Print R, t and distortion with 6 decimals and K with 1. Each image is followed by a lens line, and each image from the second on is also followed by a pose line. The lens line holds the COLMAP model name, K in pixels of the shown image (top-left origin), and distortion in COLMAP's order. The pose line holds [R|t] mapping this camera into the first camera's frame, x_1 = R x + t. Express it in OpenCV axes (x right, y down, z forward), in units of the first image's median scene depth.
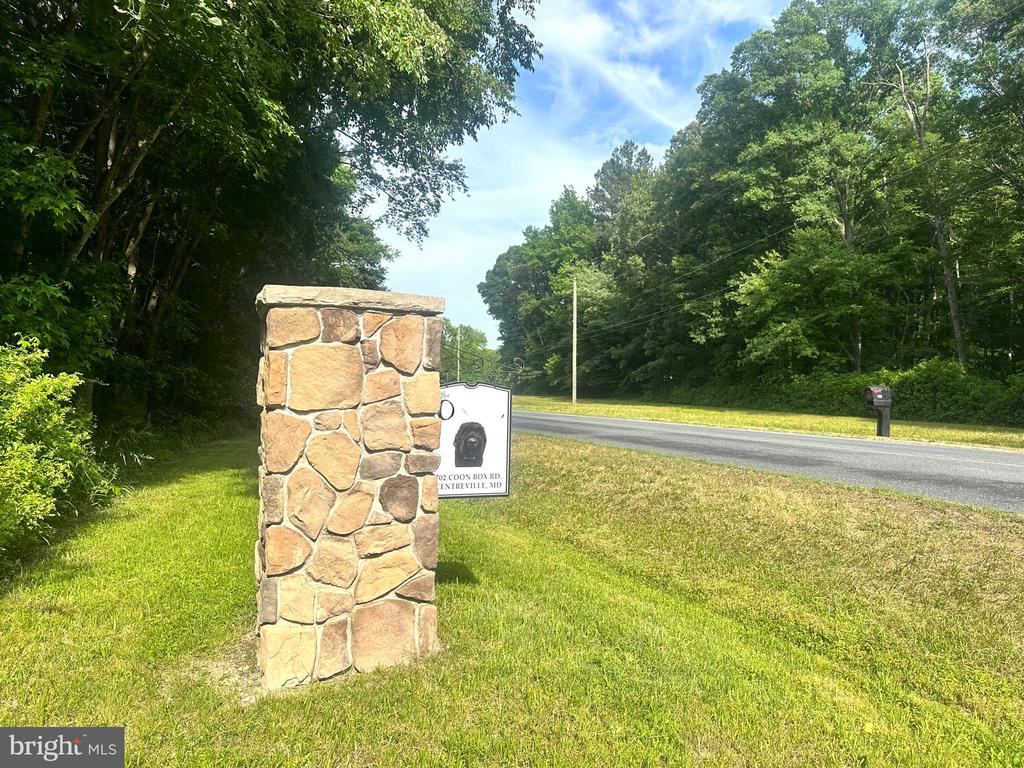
lens RADIAL K [[737.6, 0, 512.0], [0, 737.6, 384.0], [0, 0, 1]] dist [0.004337, -0.103091]
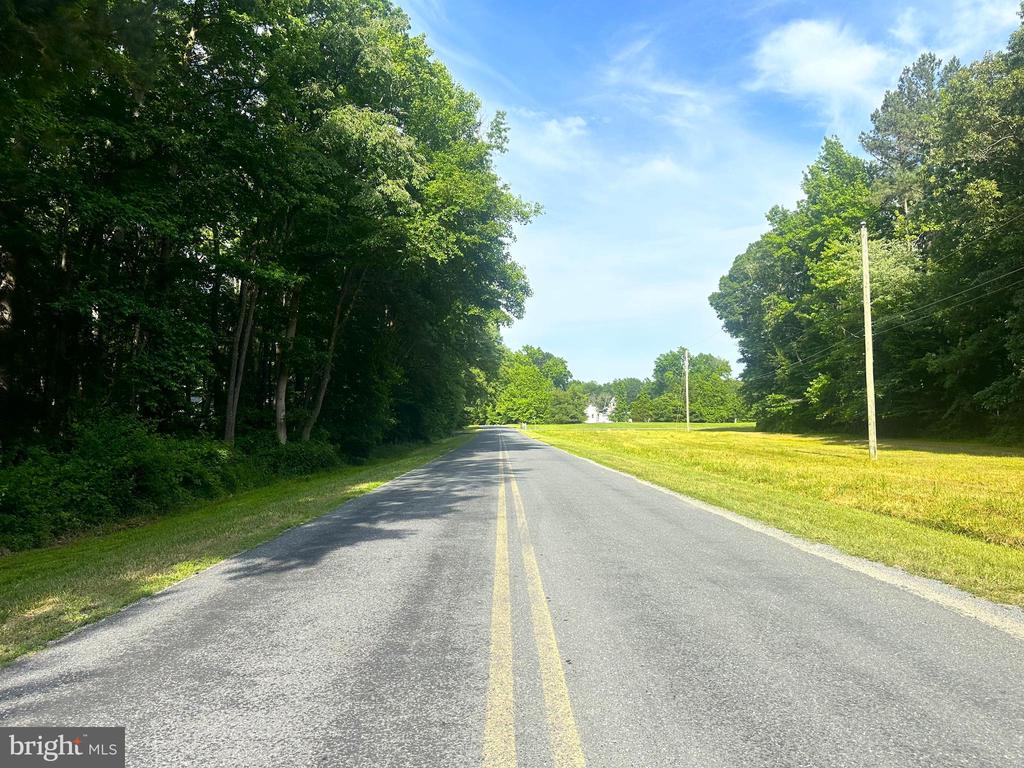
lens RADIAL K [[705.6, 0, 512.0], [0, 705.6, 384.0], [0, 0, 1]] dist [0.000062, -0.003601]
pose [[0.941612, -0.035780, -0.334794, 0.006303], [0.017768, 0.998232, -0.056711, 0.001098], [0.336231, 0.047452, 0.940583, 0.276389]]
